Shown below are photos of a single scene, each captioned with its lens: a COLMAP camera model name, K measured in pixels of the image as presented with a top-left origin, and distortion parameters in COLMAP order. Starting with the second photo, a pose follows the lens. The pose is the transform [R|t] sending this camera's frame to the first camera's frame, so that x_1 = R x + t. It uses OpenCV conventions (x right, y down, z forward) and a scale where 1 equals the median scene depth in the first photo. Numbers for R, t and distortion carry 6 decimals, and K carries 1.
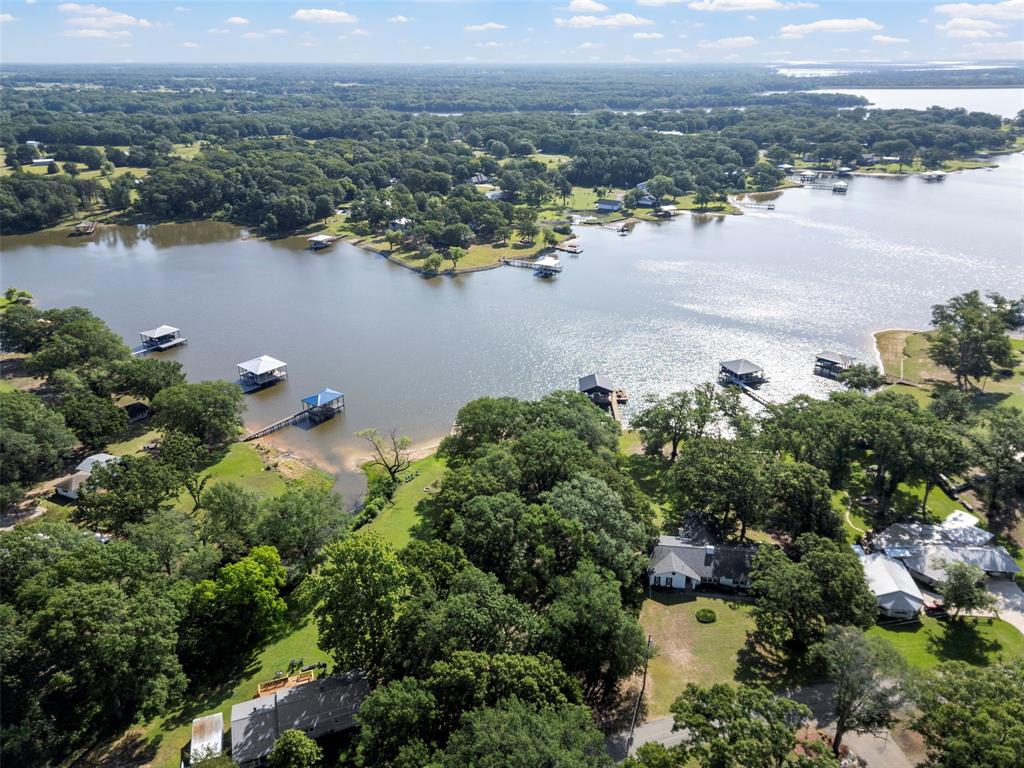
lens RADIAL K [[713.2, 0, 512.0], [0, 713.2, 384.0], [0, 0, 1]] dist [0.074886, -0.077250]
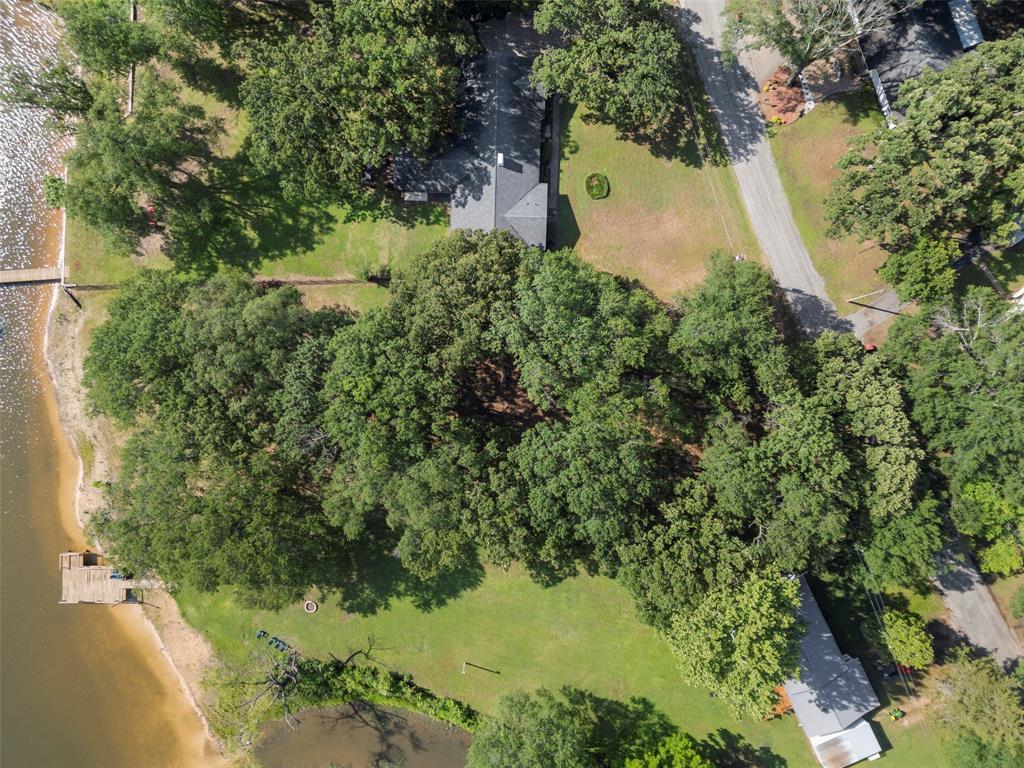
lens RADIAL K [[708.1, 0, 513.7], [0, 708.1, 381.9], [0, 0, 1]] dist [0.073526, -0.067569]
pose [[-0.094901, -0.995289, 0.019826, 0.034454], [0.428742, -0.022891, 0.903137, -0.275588], [-0.898429, 0.094209, 0.428894, 0.509671]]
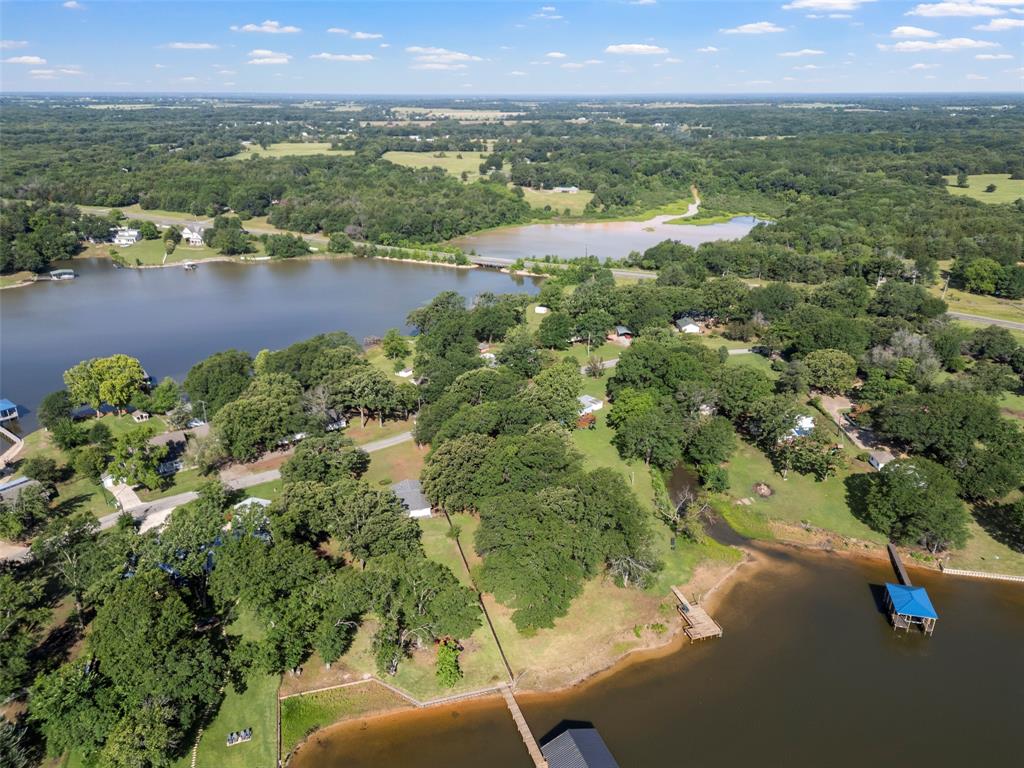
lens RADIAL K [[710.3, 0, 512.4], [0, 710.3, 381.8], [0, 0, 1]] dist [0.079555, -0.075036]
pose [[-0.922133, 0.151761, -0.355865, 0.351176], [-0.153259, 0.701295, 0.696202, -0.624111], [0.355222, 0.696530, -0.623428, 1.260912]]
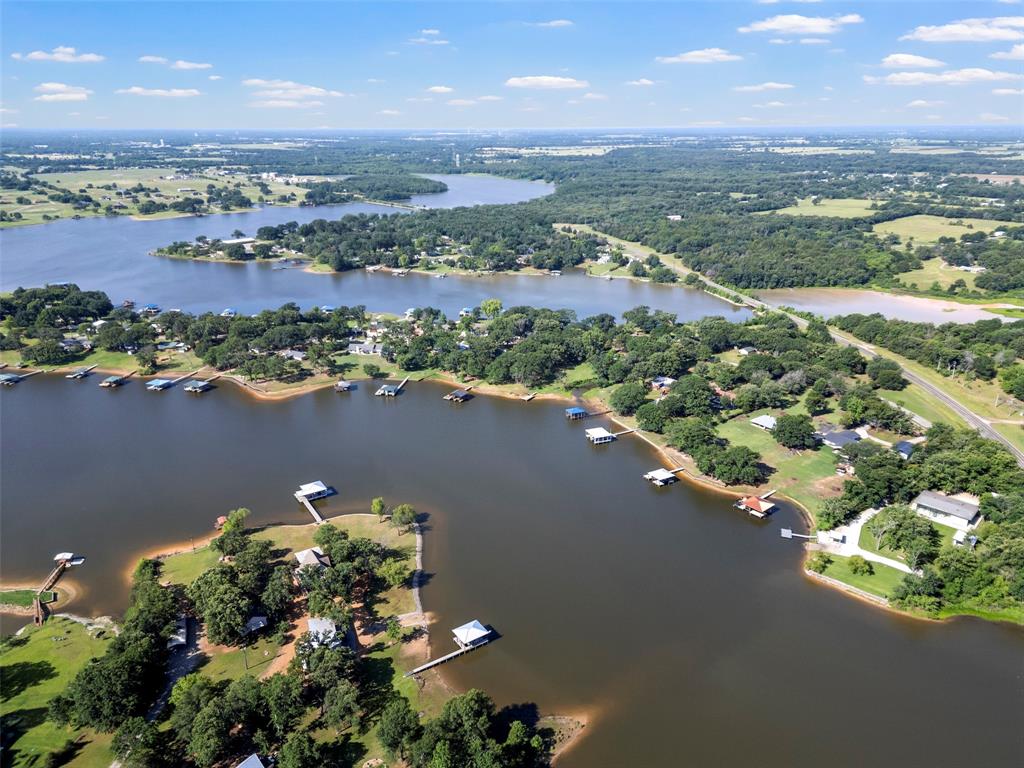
lens RADIAL K [[698.5, 0, 507.1], [0, 698.5, 399.5], [0, 0, 1]] dist [0.099227, -0.106860]
pose [[-0.875126, -0.165478, 0.454722, -1.116887], [0.208528, 0.719014, 0.662975, -1.551578], [-0.436658, 0.675008, -0.594721, 2.507417]]
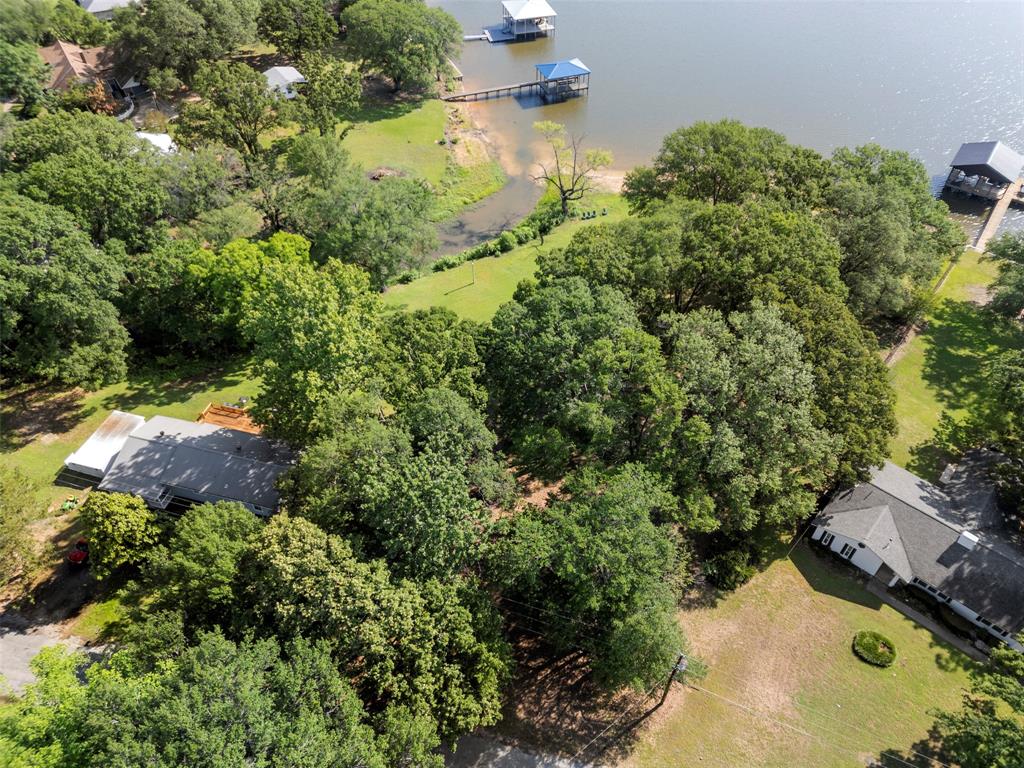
lens RADIAL K [[710.3, 0, 512.4], [0, 710.3, 381.8], [0, 0, 1]] dist [0.079555, -0.075036]
pose [[0.821621, 0.413153, -0.392738, 0.120032], [-0.235987, 0.873690, 0.425413, -0.002408], [0.518892, -0.256848, 0.815341, 0.326867]]
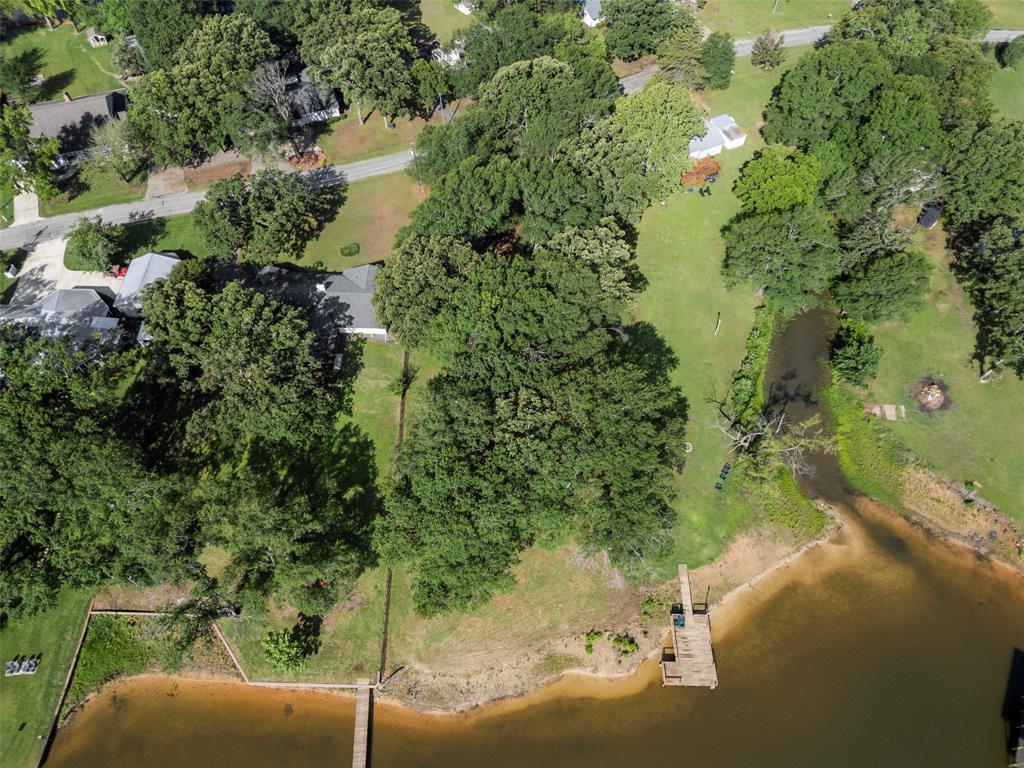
lens RADIAL K [[716.8, 0, 513.7], [0, 716.8, 381.5], [0, 0, 1]] dist [0.078441, -0.075489]
pose [[-0.995837, 0.085296, -0.032136, 0.052452], [-0.018539, 0.155657, 0.987637, -0.464133], [0.089244, 0.984122, -0.153428, 0.909215]]
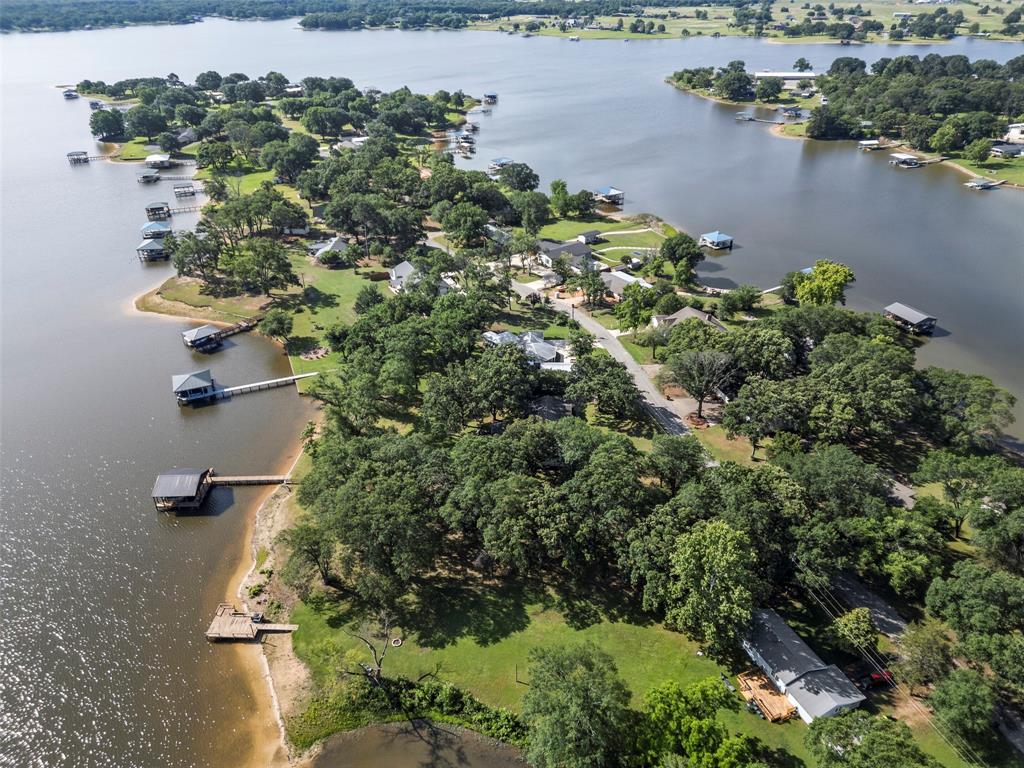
lens RADIAL K [[708.1, 0, 513.7], [0, 708.1, 381.9], [0, 0, 1]] dist [0.073526, -0.067569]
pose [[-0.050418, -0.495700, 0.867029, -0.570914], [0.420044, 0.777095, 0.468708, -0.327243], [-0.906102, 0.387821, 0.169036, 0.575761]]
